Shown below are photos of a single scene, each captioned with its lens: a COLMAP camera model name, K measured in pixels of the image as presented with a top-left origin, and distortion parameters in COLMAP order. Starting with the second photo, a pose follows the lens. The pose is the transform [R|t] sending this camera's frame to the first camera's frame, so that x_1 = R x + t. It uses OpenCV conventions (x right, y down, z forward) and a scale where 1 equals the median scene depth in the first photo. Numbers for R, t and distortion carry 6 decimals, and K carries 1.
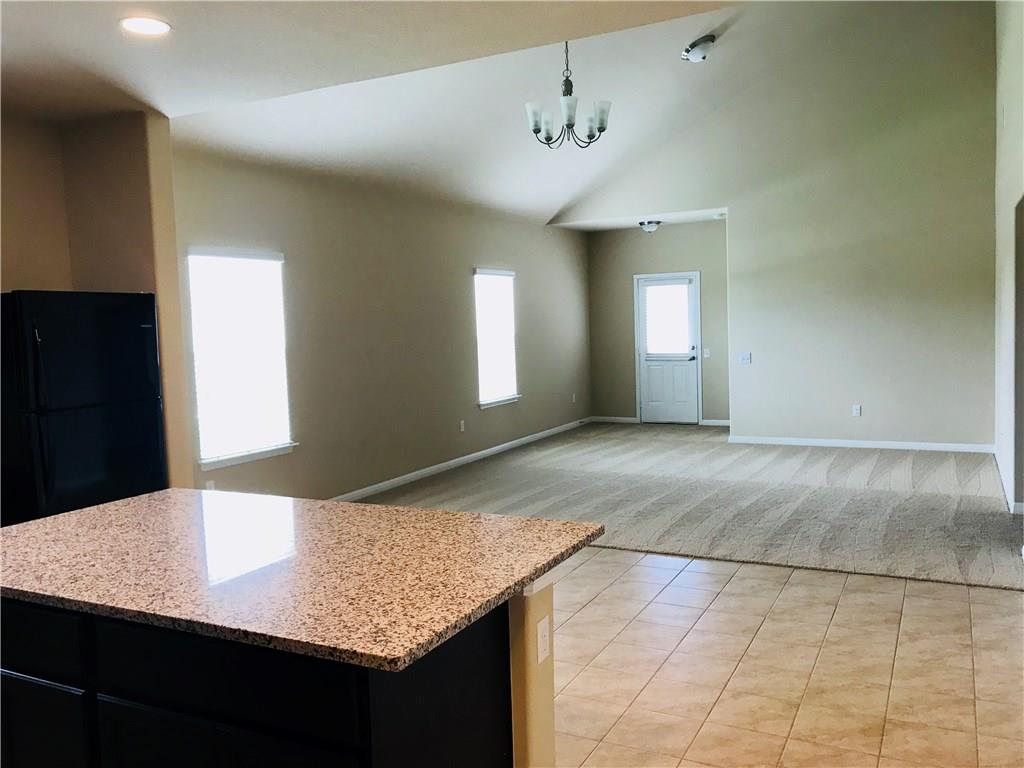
lens RADIAL K [[842.6, 0, 510.2], [0, 842.6, 373.7], [0, 0, 1]] dist [0.032307, -0.036458]
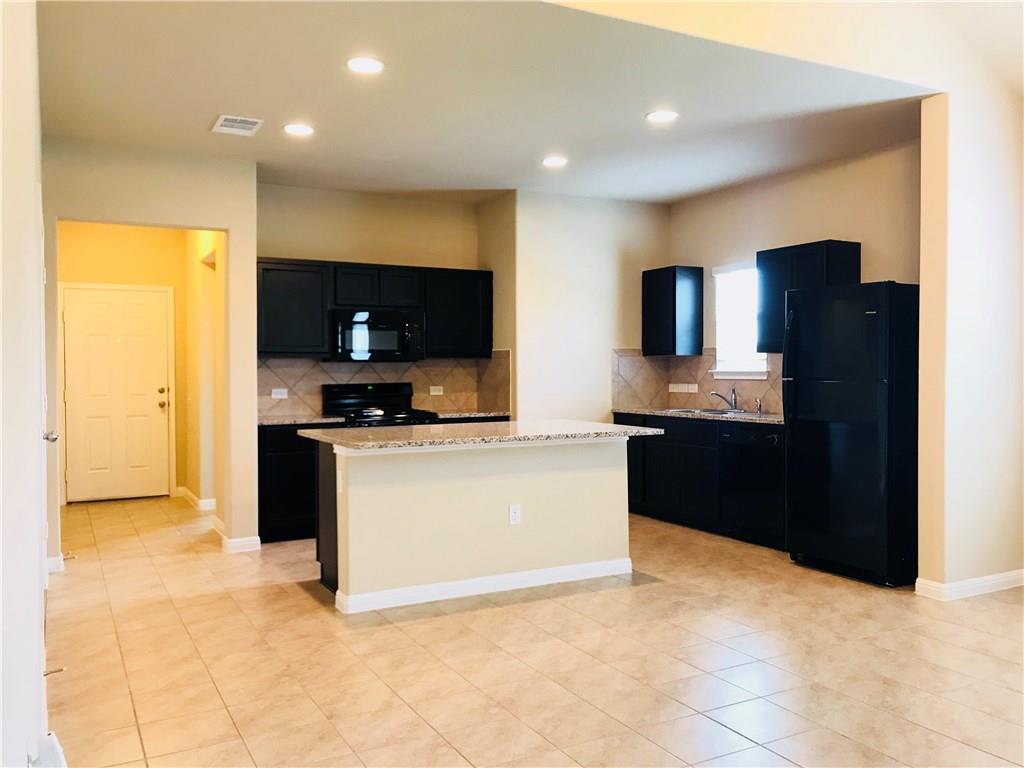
lens RADIAL K [[842.6, 0, 517.0], [0, 842.6, 385.1], [0, 0, 1]] dist [0.032307, -0.036458]
pose [[-0.554648, 0.056319, -0.830177, 0.815740], [-0.024457, 0.996172, 0.083920, -0.049779], [0.831726, 0.066850, -0.551147, 1.383937]]
